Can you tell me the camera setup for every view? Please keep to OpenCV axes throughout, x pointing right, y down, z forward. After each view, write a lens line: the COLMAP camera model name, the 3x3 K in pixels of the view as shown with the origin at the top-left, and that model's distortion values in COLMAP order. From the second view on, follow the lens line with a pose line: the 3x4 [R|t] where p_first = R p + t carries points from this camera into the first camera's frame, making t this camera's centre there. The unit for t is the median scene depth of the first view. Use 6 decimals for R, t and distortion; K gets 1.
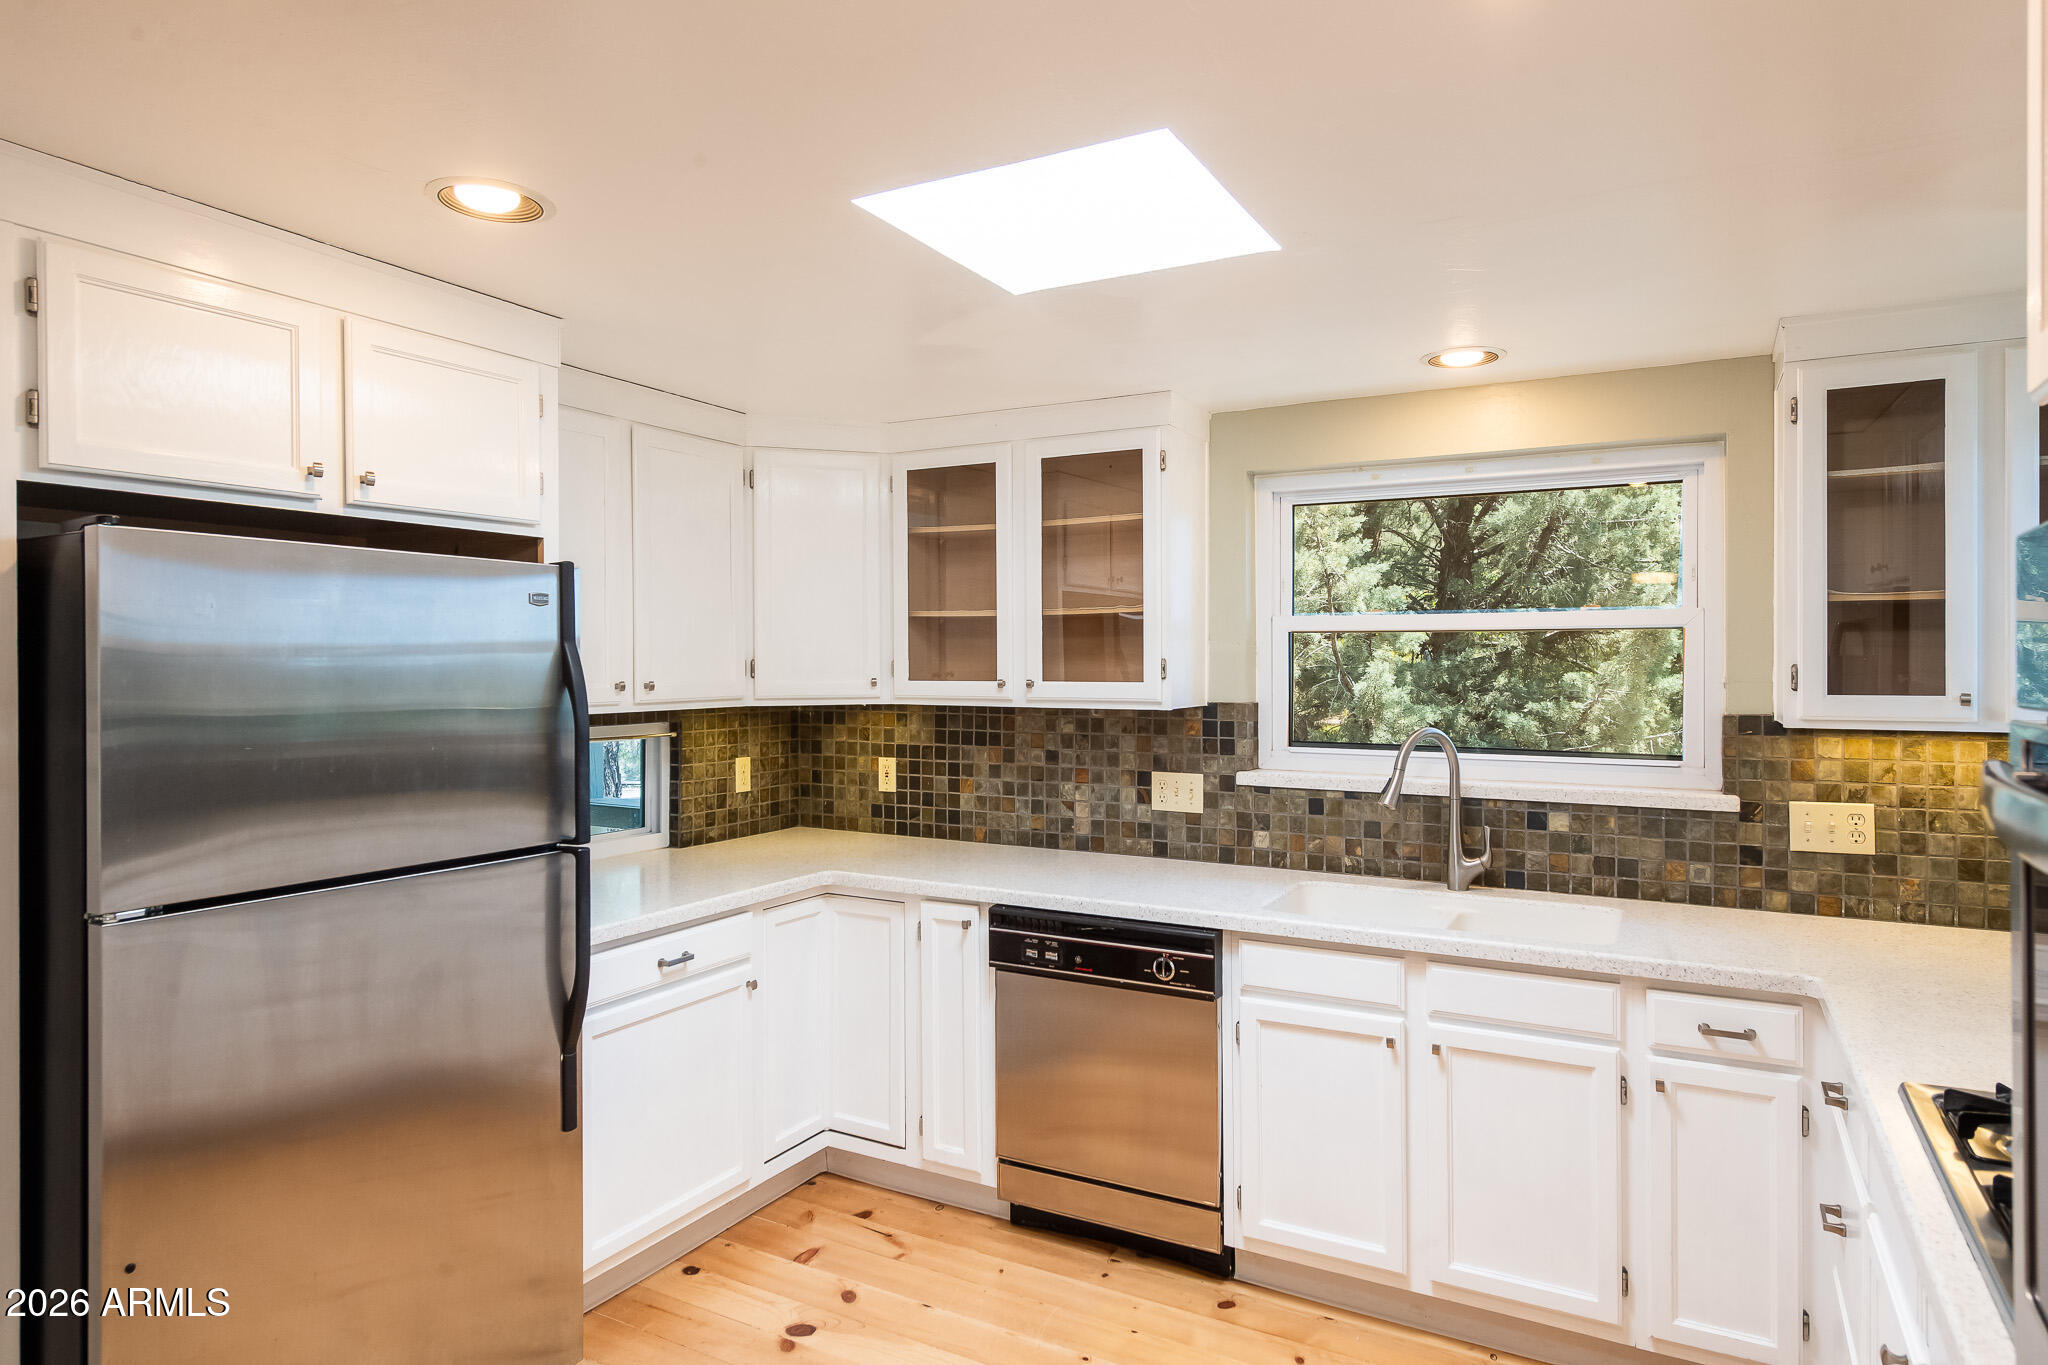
lens RADIAL K [[1183.1, 0, 1024.0], [0, 1183.1, 682.5], [0, 0, 1]] dist [0.002427, 0.000466]
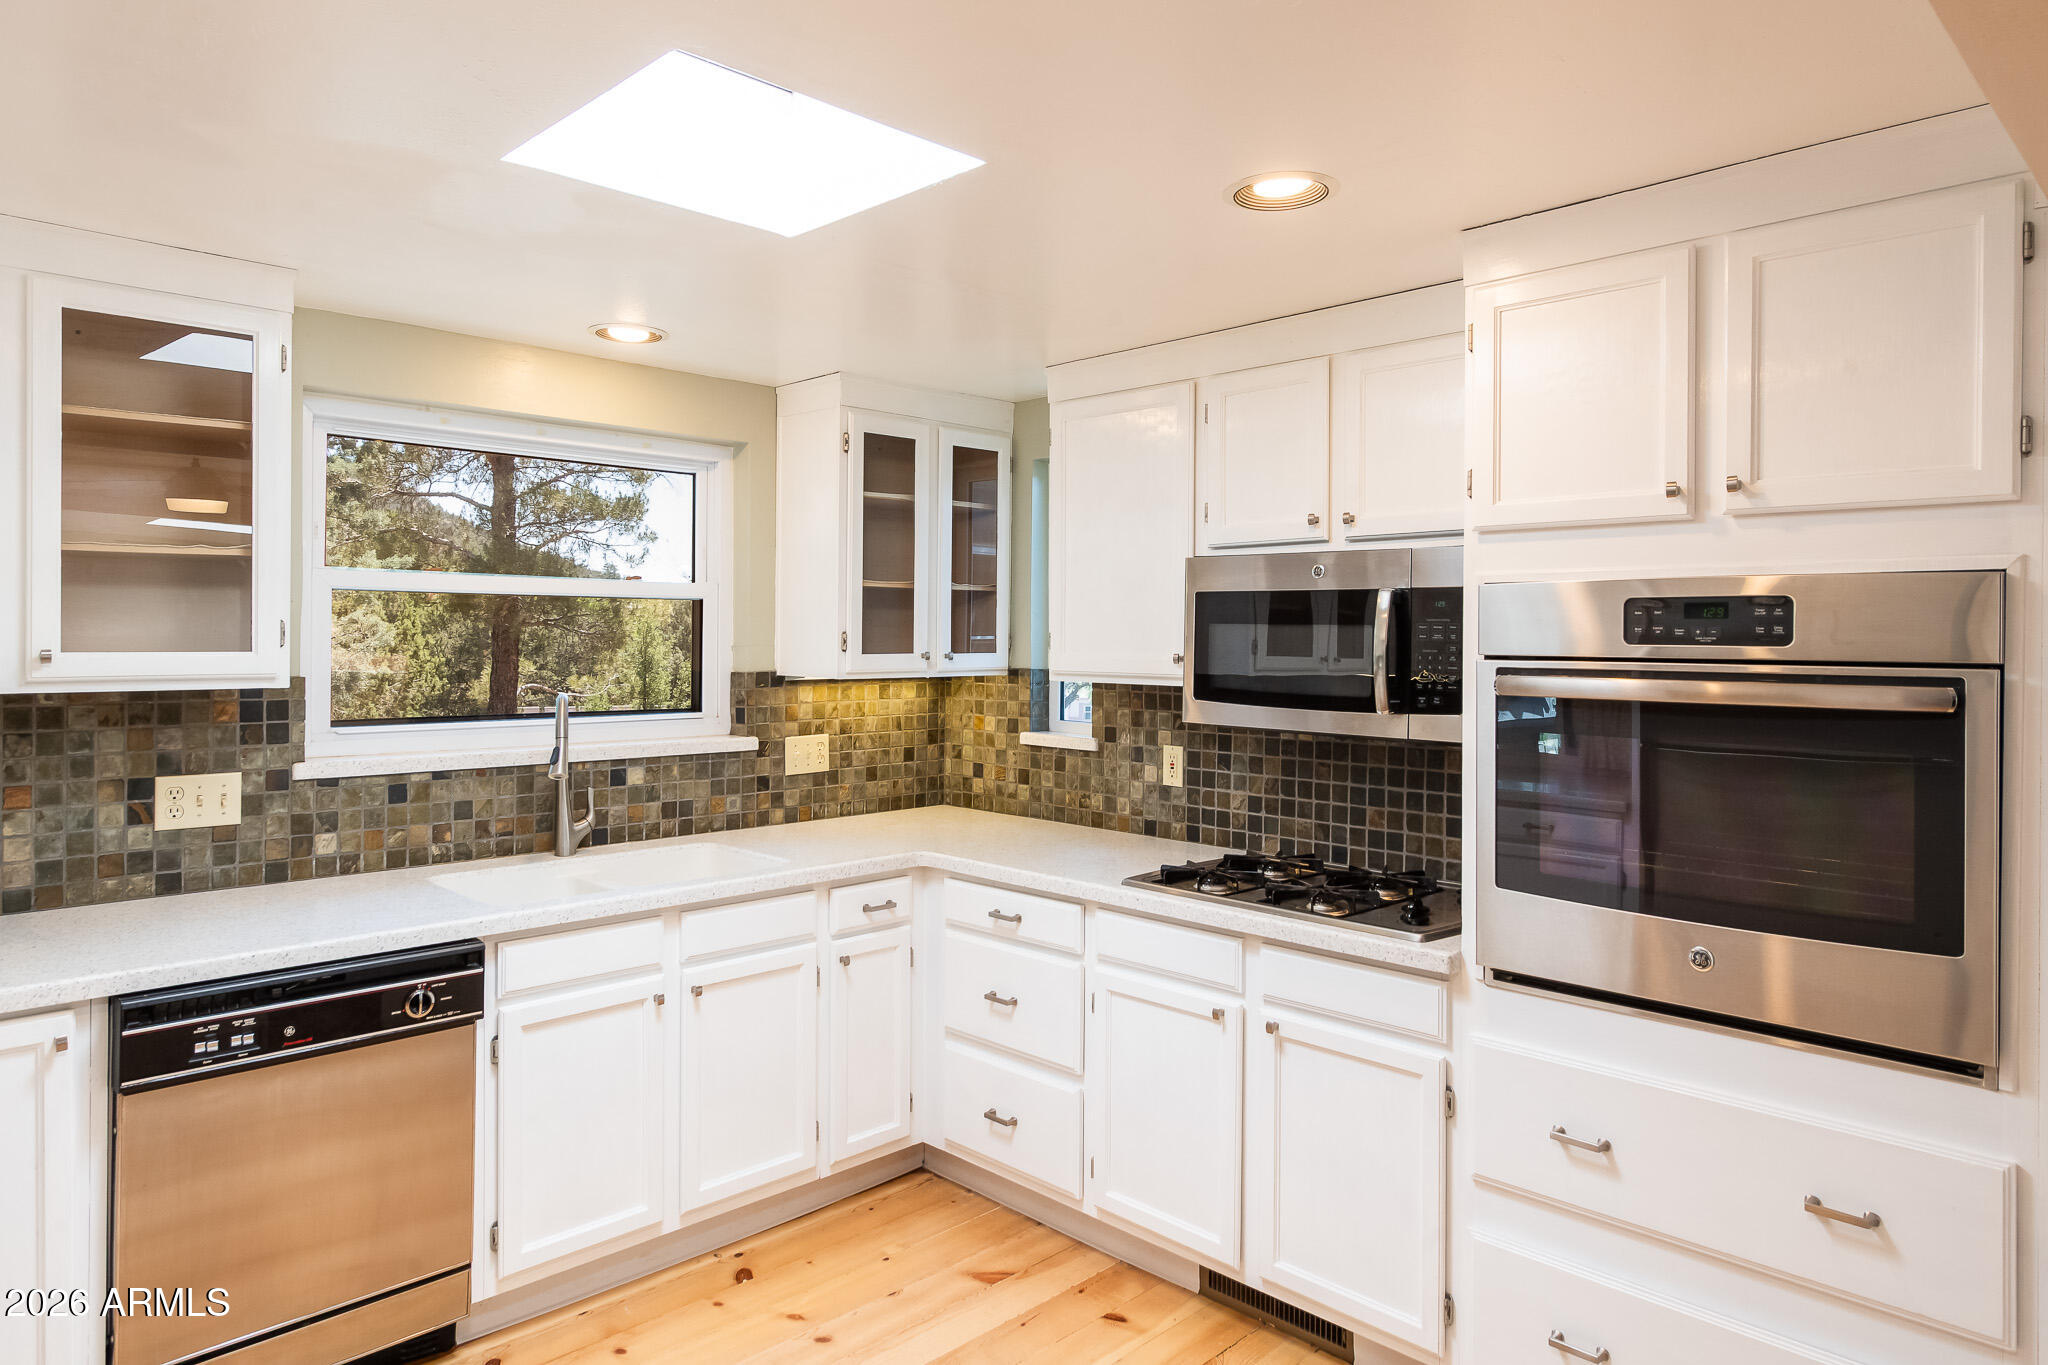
lens RADIAL K [[1290.2, 0, 1026.3], [0, 1290.2, 646.5], [0, 0, 1]] dist [-0.002373, -0.000860]
pose [[0.273471, -0.009504, 0.961833, -0.581899], [0.005444, 0.999950, 0.008333, -0.008248], [-0.961865, 0.002957, 0.273509, 0.334265]]
